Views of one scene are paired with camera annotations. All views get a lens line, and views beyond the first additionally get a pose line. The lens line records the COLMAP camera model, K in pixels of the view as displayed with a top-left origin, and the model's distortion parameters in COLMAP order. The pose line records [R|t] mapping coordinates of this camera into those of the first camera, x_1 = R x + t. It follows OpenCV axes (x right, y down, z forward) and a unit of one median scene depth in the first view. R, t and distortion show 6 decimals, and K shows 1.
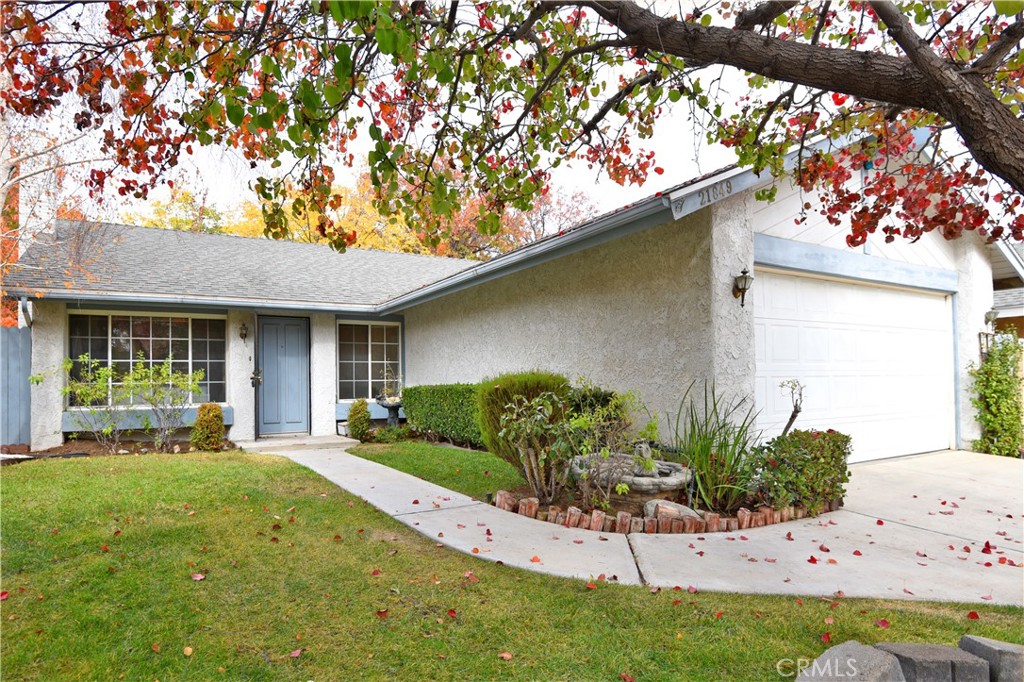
lens RADIAL K [[582.9, 0, 454.0], [0, 582.9, 378.1], [0, 0, 1]] dist [-0.013252, -0.012135]
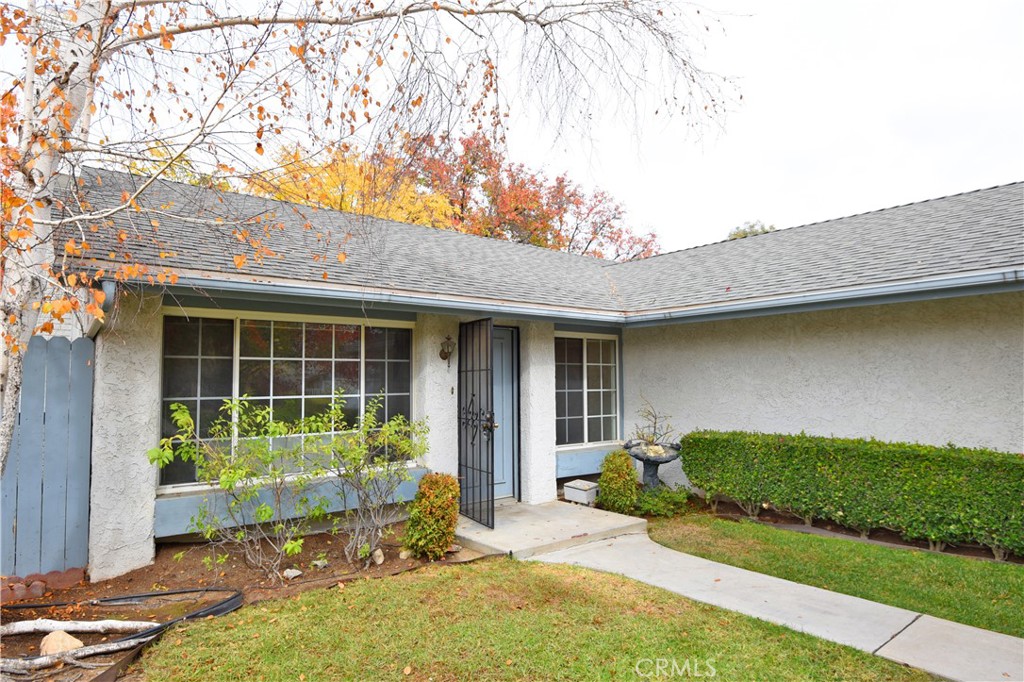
lens RADIAL K [[582.9, 0, 520.9], [0, 582.9, 347.6], [0, 0, 1]] dist [-0.013252, -0.012135]
pose [[0.973842, 0.015708, 0.226682, -0.432185], [-0.004777, 0.998803, -0.048690, -0.051171], [-0.227176, 0.046333, 0.972751, 0.367119]]
